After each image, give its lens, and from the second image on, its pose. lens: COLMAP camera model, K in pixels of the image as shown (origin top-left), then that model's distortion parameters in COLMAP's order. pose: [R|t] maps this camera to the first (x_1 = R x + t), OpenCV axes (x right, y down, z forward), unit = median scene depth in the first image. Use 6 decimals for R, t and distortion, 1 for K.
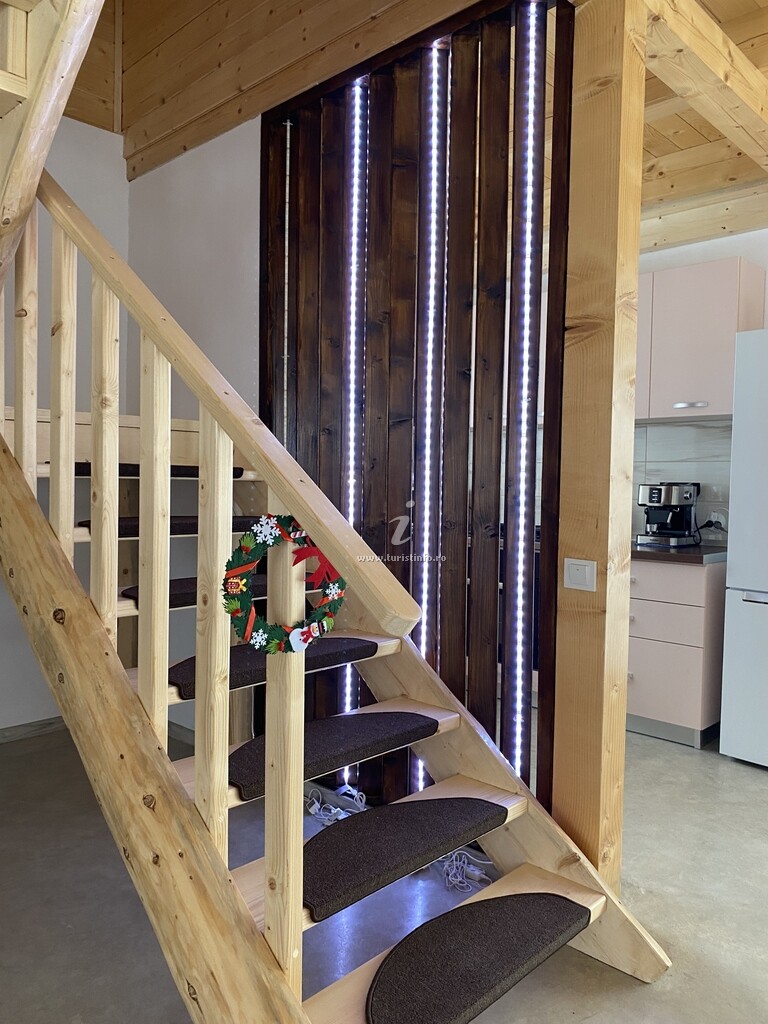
lens RADIAL K [[774.9, 0, 384.0], [0, 774.9, 512.0], [0, 0, 1]] dist [-0.002116, 0.002303]
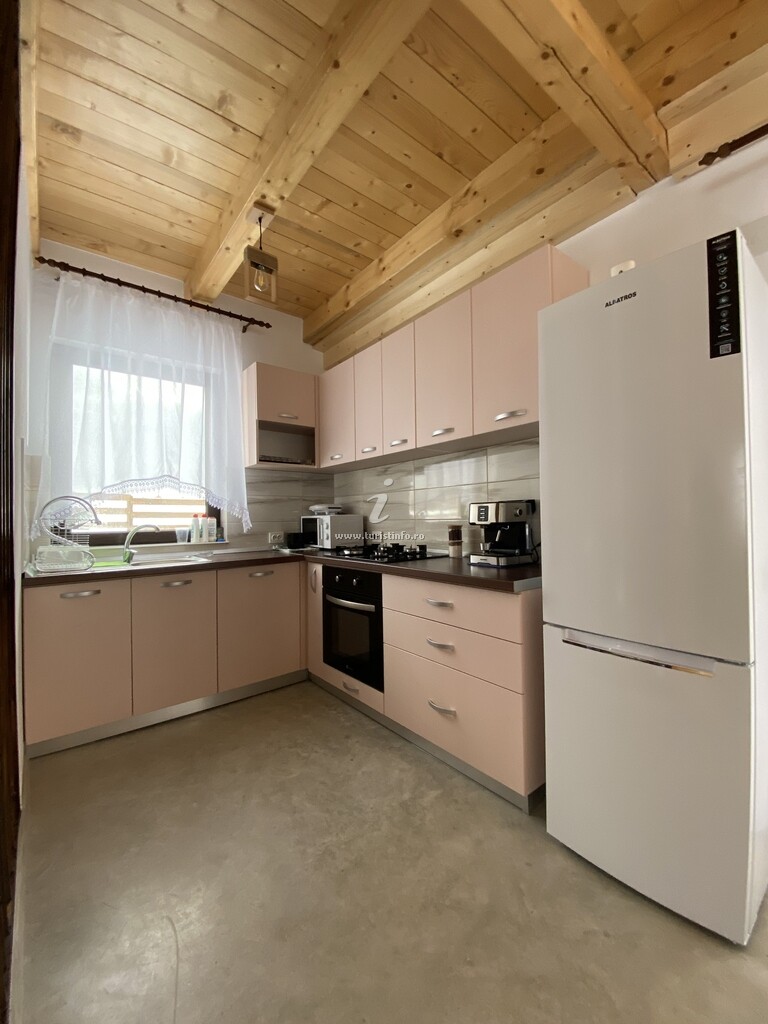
lens RADIAL K [[409.4, 0, 384.0], [0, 409.4, 512.0], [0, 0, 1]] dist [0.000096, -0.000251]
pose [[0.990724, -0.036507, -0.130896, 0.297365], [0.029409, 0.998011, -0.055755, 0.001459], [0.132671, 0.051388, 0.989827, 0.484137]]
